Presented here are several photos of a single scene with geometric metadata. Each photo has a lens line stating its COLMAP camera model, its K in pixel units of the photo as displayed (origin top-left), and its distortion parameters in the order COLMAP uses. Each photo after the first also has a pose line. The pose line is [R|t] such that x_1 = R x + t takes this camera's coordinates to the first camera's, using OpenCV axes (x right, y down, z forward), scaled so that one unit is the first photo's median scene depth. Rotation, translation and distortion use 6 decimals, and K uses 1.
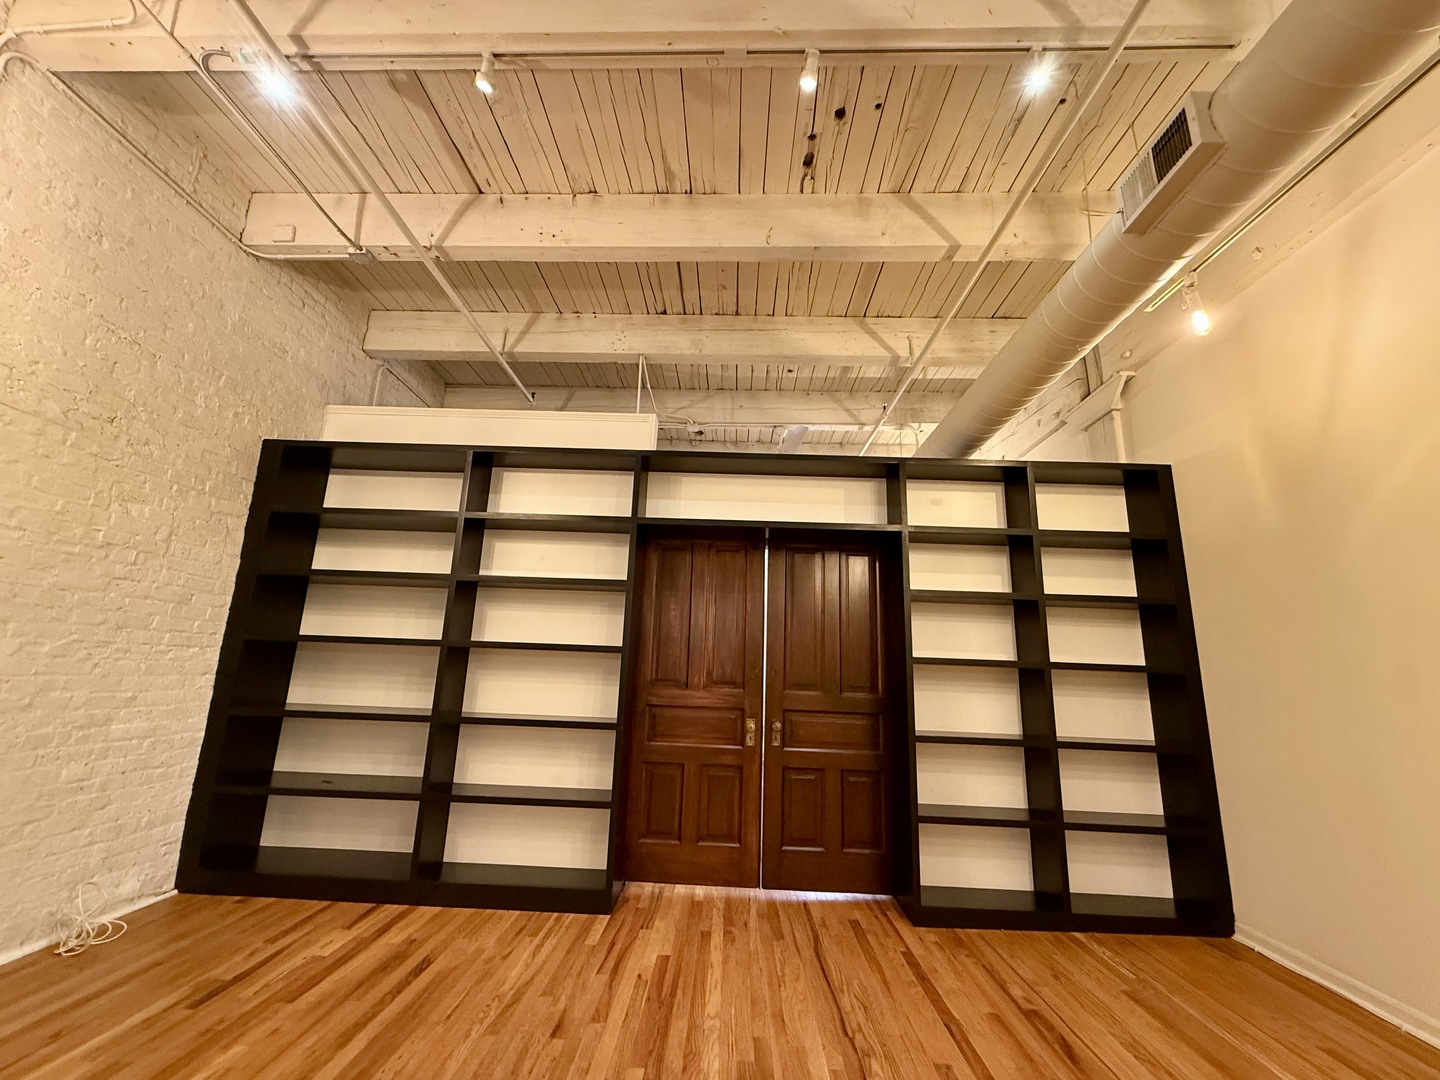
lens RADIAL K [[568.6, 0, 718.2], [0, 568.6, 543.3], [0, 0, 1]] dist [0.000511, 0.000108]
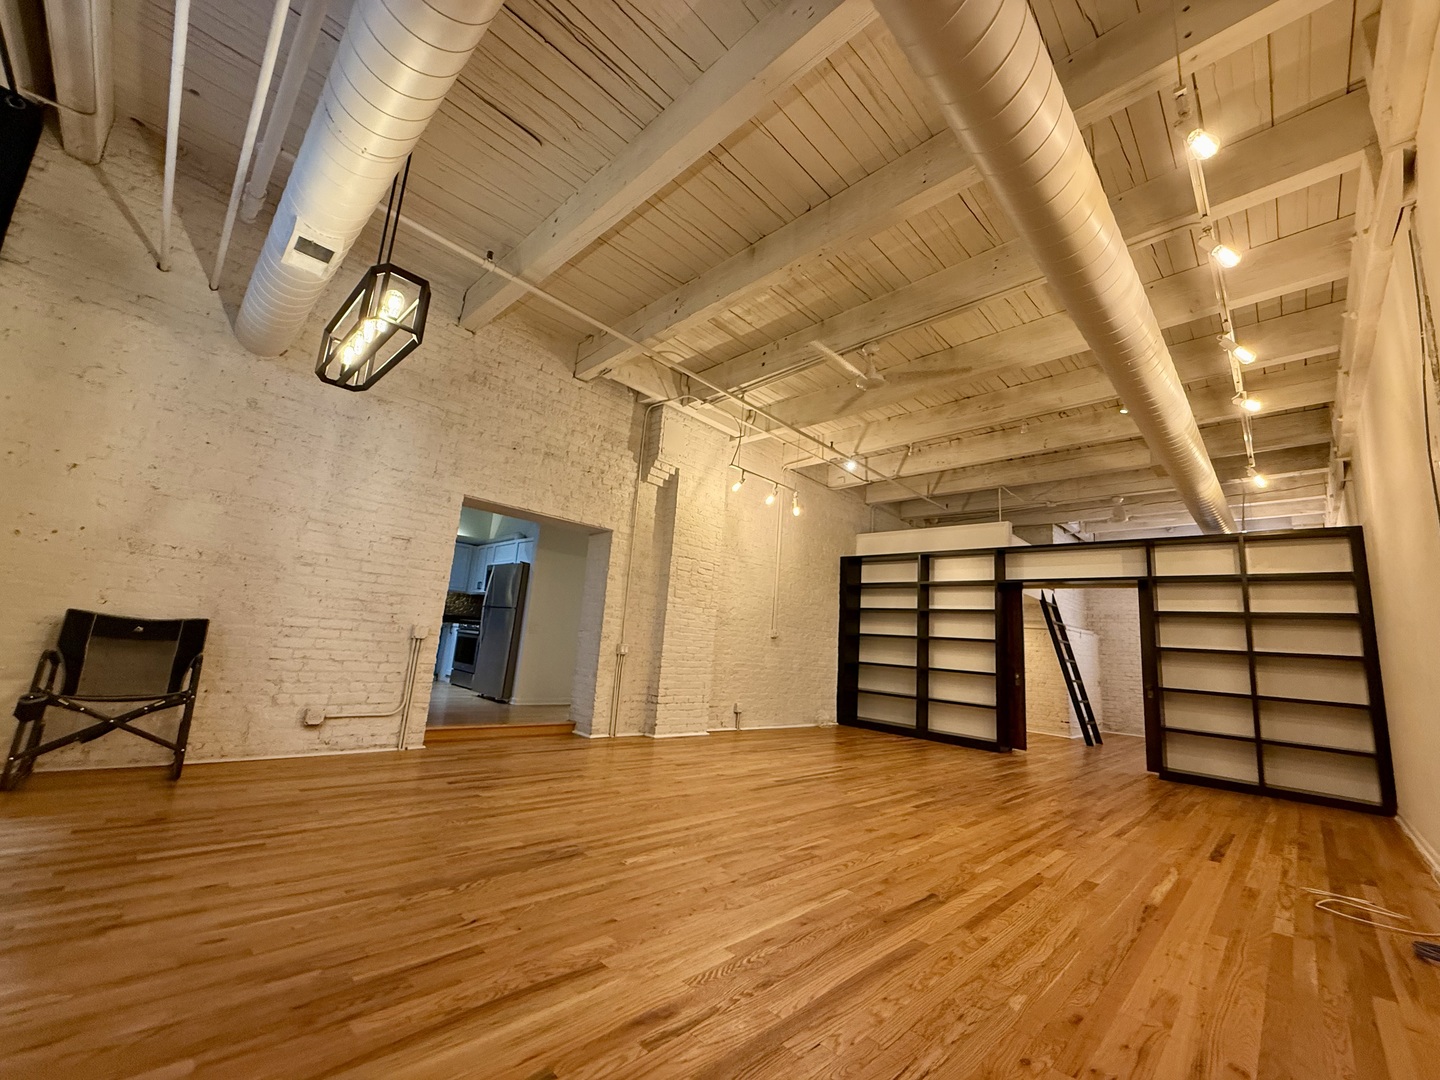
lens RADIAL K [[568.6, 0, 717.1], [0, 568.6, 540.3], [0, 0, 1]] dist [0.000511, 0.000108]
pose [[0.723404, -0.107321, -0.682033, 0.662461], [0.098358, 0.993789, -0.052052, -0.216881], [0.683383, -0.029429, 0.729466, -1.493027]]
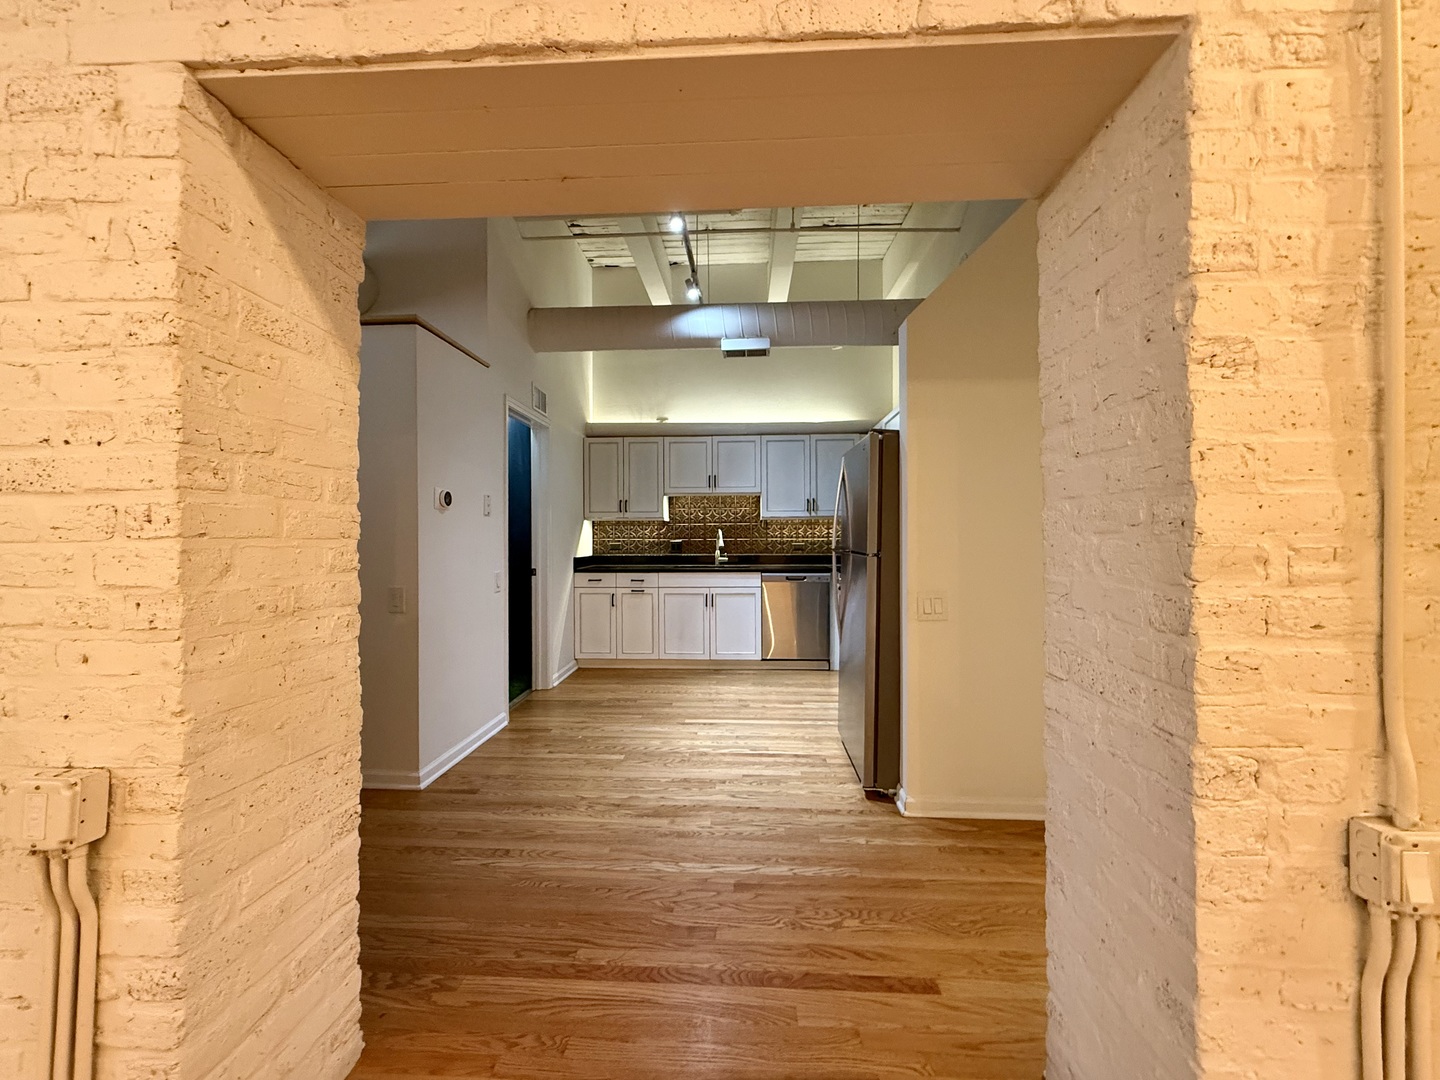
lens RADIAL K [[568.6, 0, 724.2], [0, 568.6, 539.7], [0, 0, 1]] dist [0.000511, 0.000108]
pose [[-0.038131, -0.033999, -0.998694, -0.715569], [0.216640, 0.975370, -0.041477, -0.179450], [0.975507, -0.217939, -0.029826, -0.532630]]
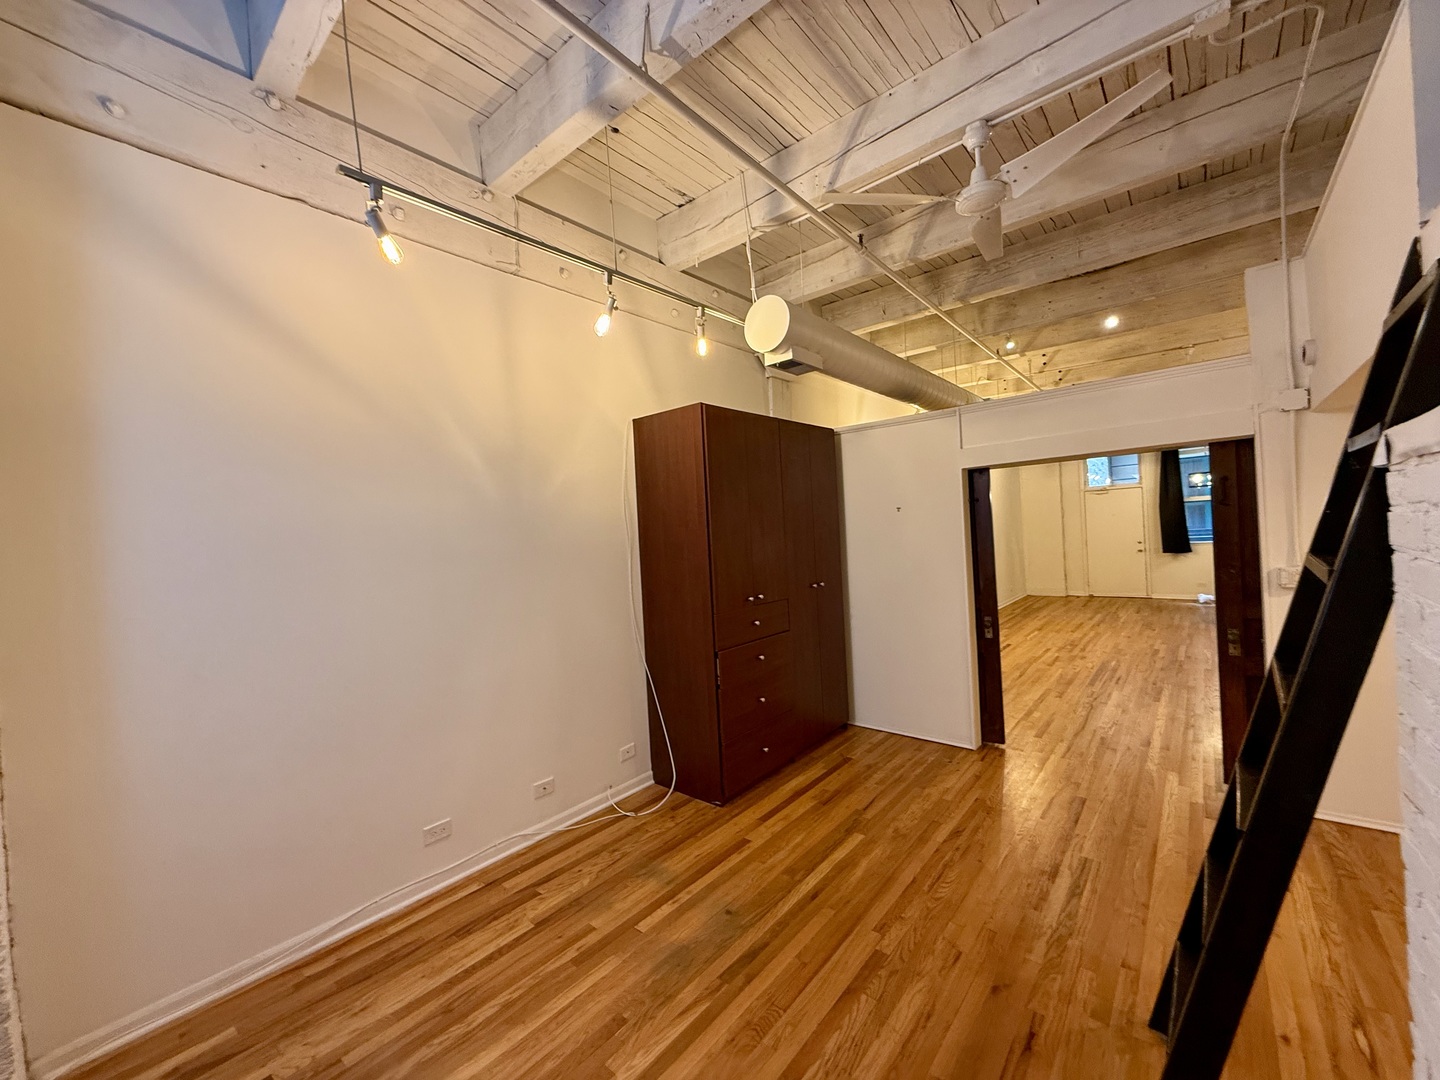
lens RADIAL K [[568.6, 0, 728.9], [0, 568.6, 540.7], [0, 0, 1]] dist [0.000511, 0.000108]
pose [[-0.781290, -0.005987, 0.624139, -0.049180], [-0.116380, 0.983816, -0.136245, 0.452205], [-0.613222, -0.179084, -0.769342, 2.646172]]
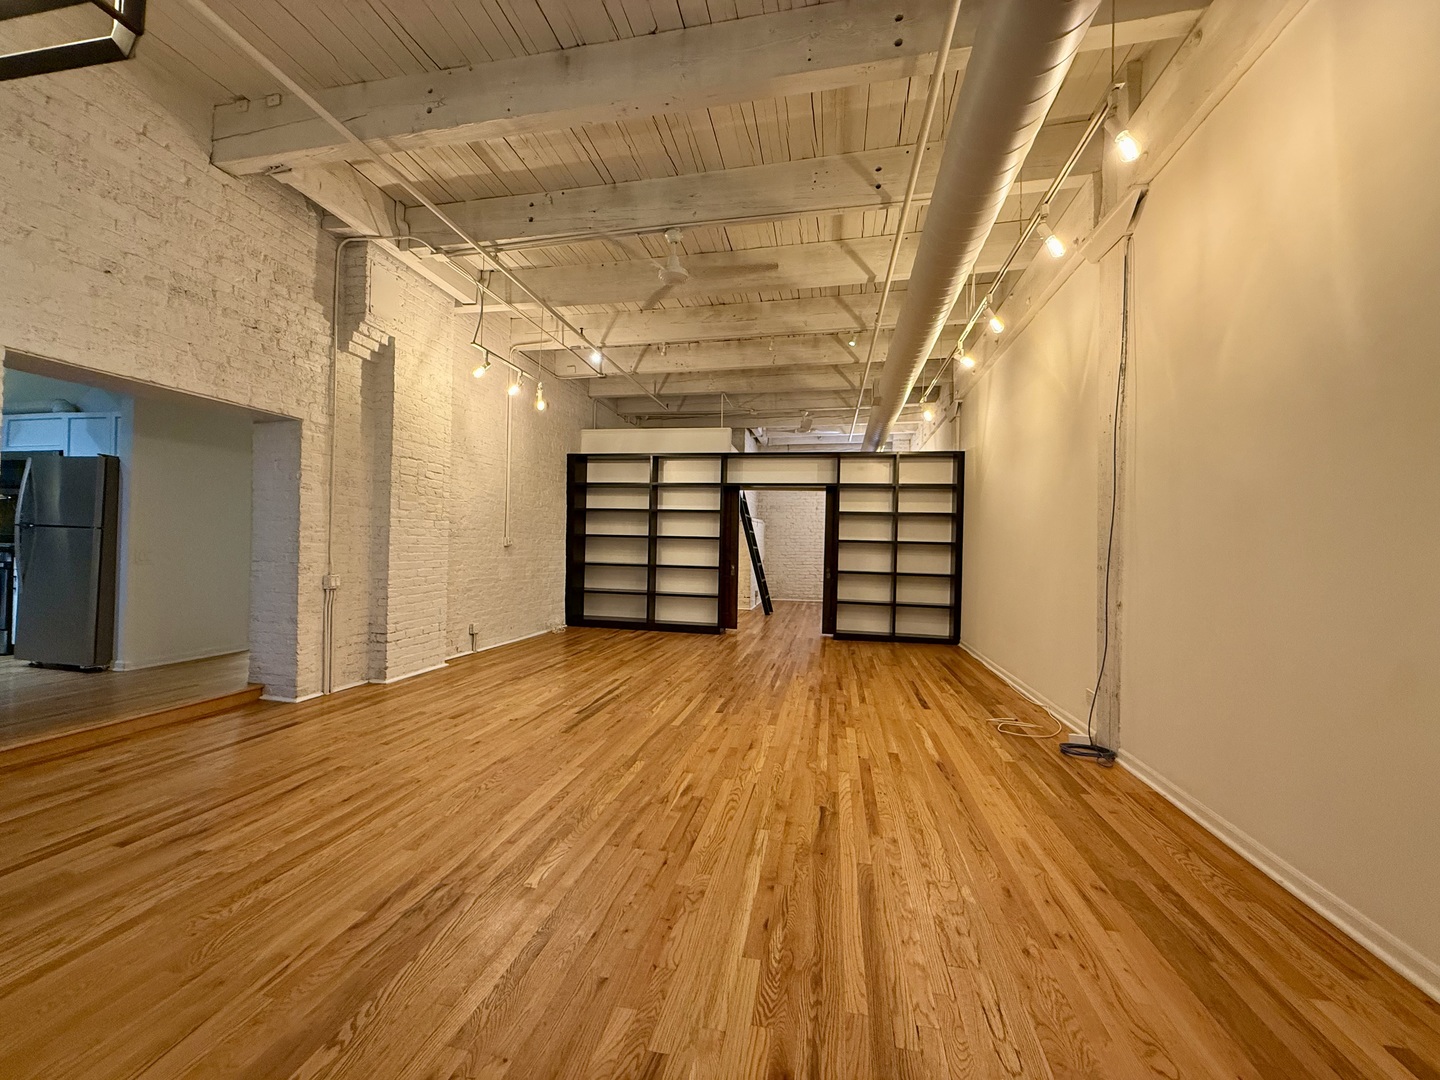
lens RADIAL K [[568.6, 0, 710.3], [0, 568.6, 539.0], [0, 0, 1]] dist [0.000511, 0.000108]
pose [[0.982106, -0.015136, -0.187721, 0.279682], [0.052772, 0.978951, 0.197157, -0.329226], [0.180785, -0.203535, 0.962232, -1.517039]]
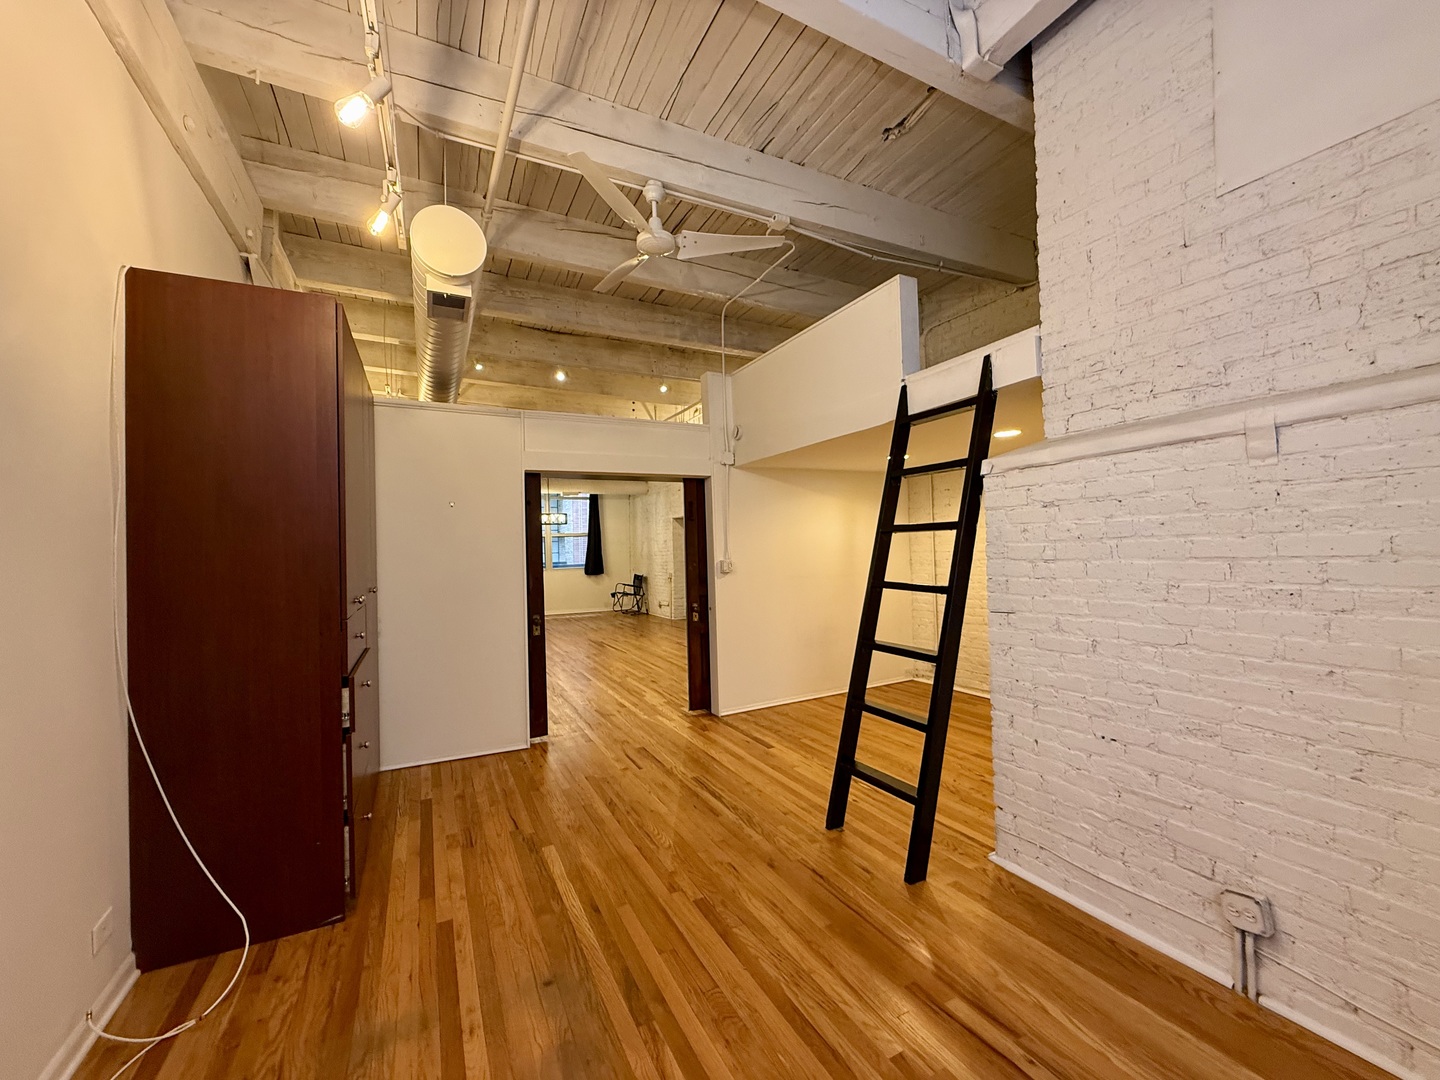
lens RADIAL K [[568.6, 0, 707.0], [0, 568.6, 541.9], [0, 0, 1]] dist [0.000511, 0.000108]
pose [[-0.886386, -0.023210, -0.462365, 0.606609], [0.092446, 0.969753, -0.225905, 0.558777], [0.453623, -0.242983, -0.857430, 2.644893]]
